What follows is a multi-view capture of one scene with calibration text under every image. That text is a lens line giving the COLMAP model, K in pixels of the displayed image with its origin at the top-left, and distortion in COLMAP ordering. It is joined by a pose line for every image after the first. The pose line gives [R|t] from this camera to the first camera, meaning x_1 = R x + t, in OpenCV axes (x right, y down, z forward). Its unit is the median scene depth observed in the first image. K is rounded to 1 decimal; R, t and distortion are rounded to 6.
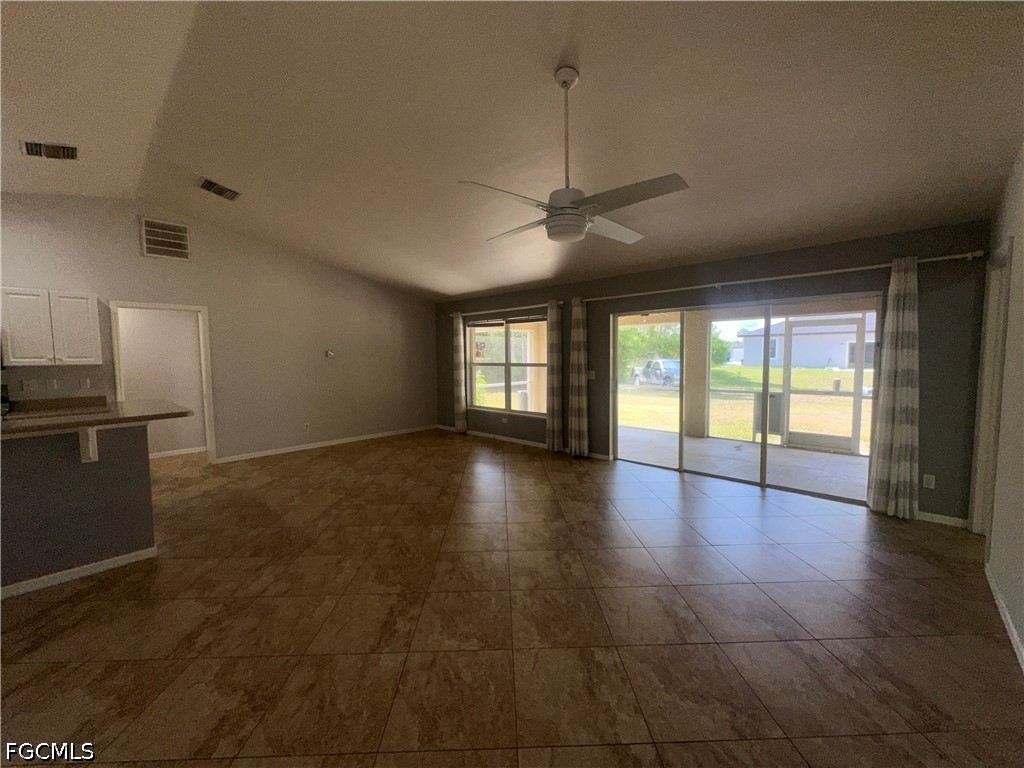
lens RADIAL K [[410.1, 0, 511.2], [0, 410.1, 384.0], [0, 0, 1]] dist [-0.003101, 0.000628]
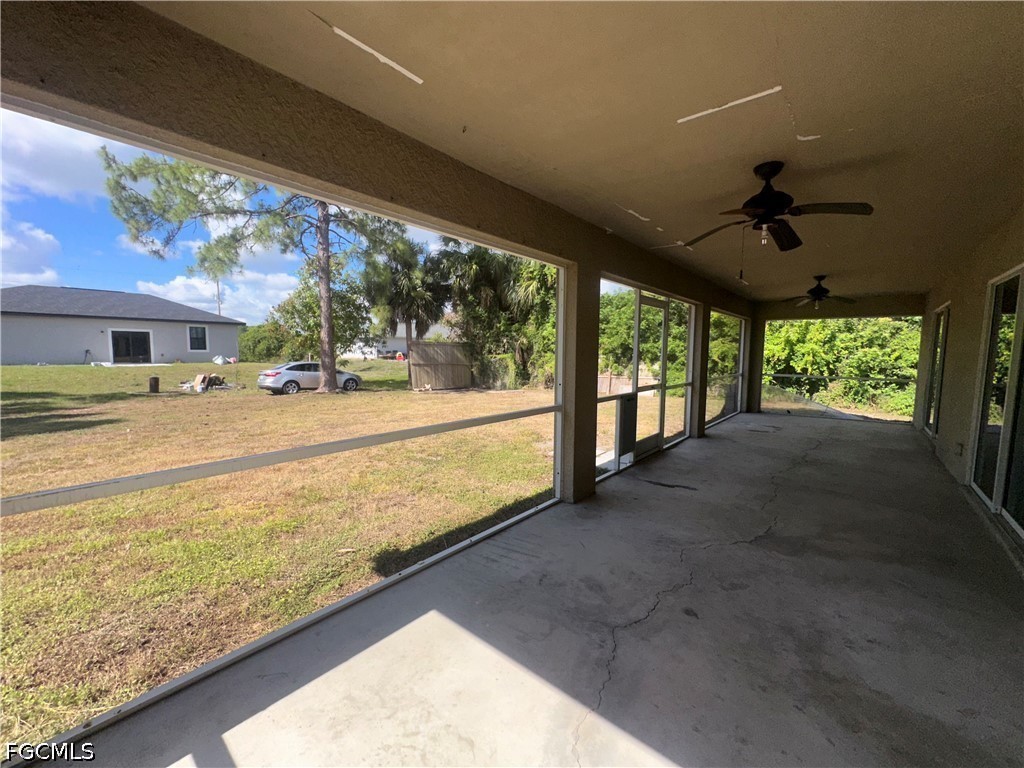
lens RADIAL K [[410.1, 0, 511.2], [0, 410.1, 384.0], [0, 0, 1]] dist [-0.003101, 0.000628]
pose [[-0.047683, -0.070976, 0.996338, -0.028570], [0.057907, 0.995598, 0.073695, -0.059920], [-0.997183, 0.061209, -0.043363, 1.315857]]
